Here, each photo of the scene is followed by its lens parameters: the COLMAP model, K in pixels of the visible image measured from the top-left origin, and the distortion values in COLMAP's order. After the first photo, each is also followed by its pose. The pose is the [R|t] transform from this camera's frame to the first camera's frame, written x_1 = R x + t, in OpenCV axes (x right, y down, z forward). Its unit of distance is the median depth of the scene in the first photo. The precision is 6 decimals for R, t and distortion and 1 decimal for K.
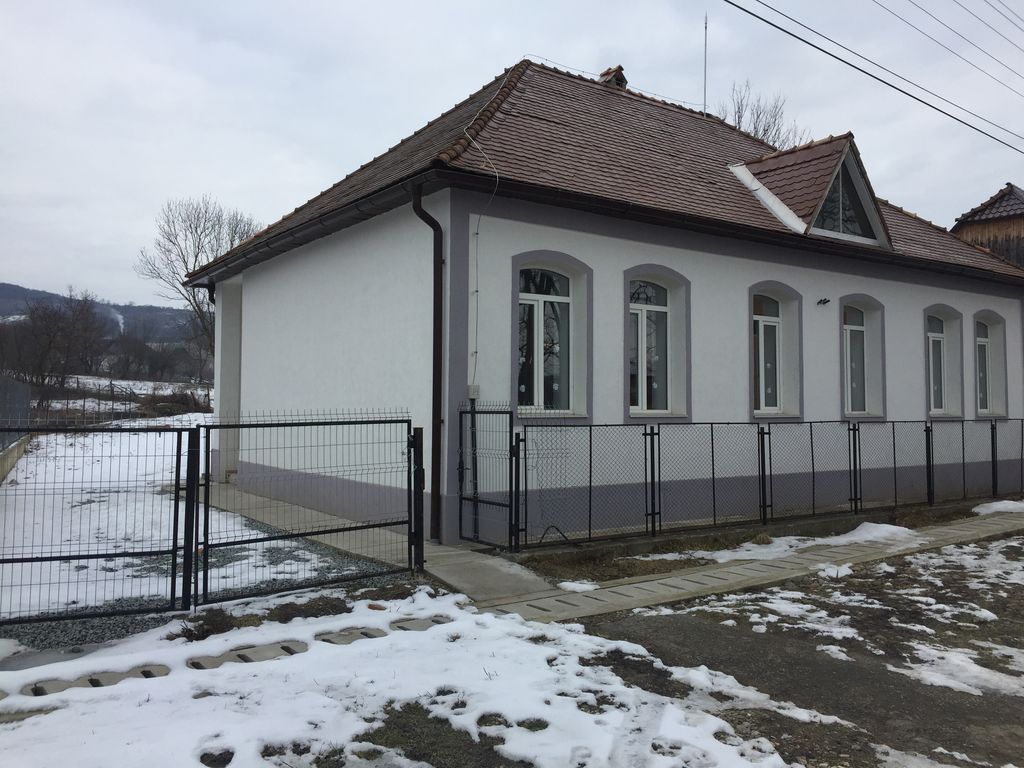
lens RADIAL K [[866.6, 0, 515.8], [0, 866.6, 383.1], [0, 0, 1]] dist [0.011775, -0.013986]
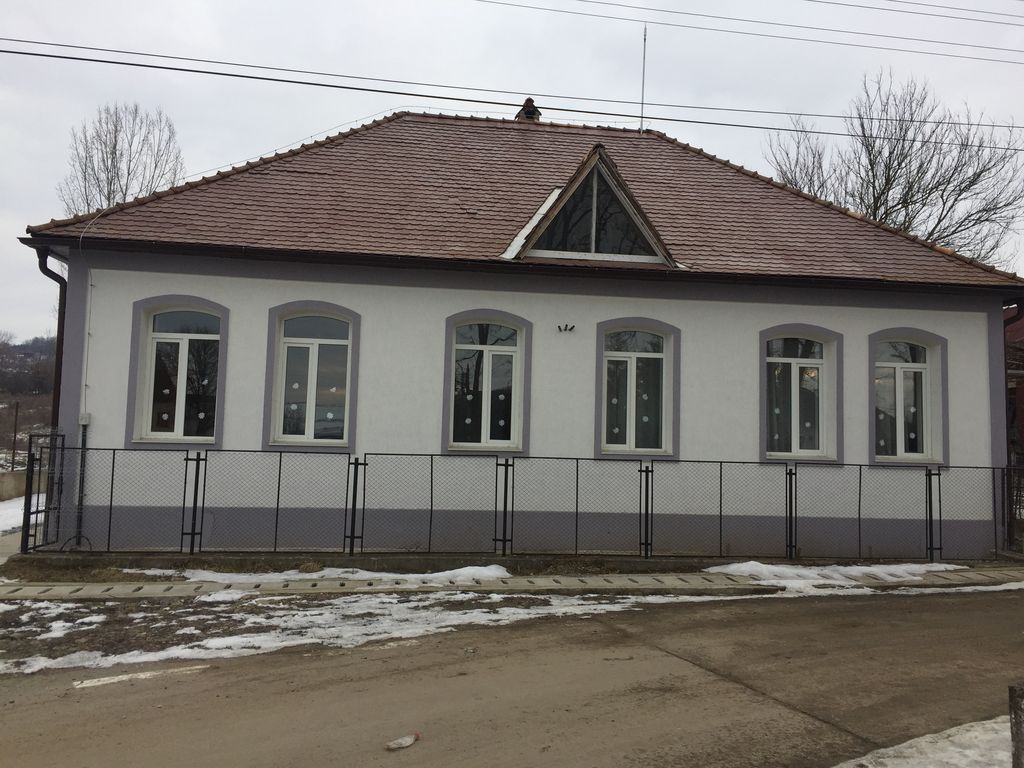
lens RADIAL K [[866.6, 0, 516.1], [0, 866.6, 386.6], [0, 0, 1]] dist [0.011775, -0.013986]
pose [[0.893162, -0.004054, -0.449718, 0.617015], [-0.012410, 0.999356, -0.033656, -0.000141], [0.449565, 0.035642, 0.892537, 0.131039]]
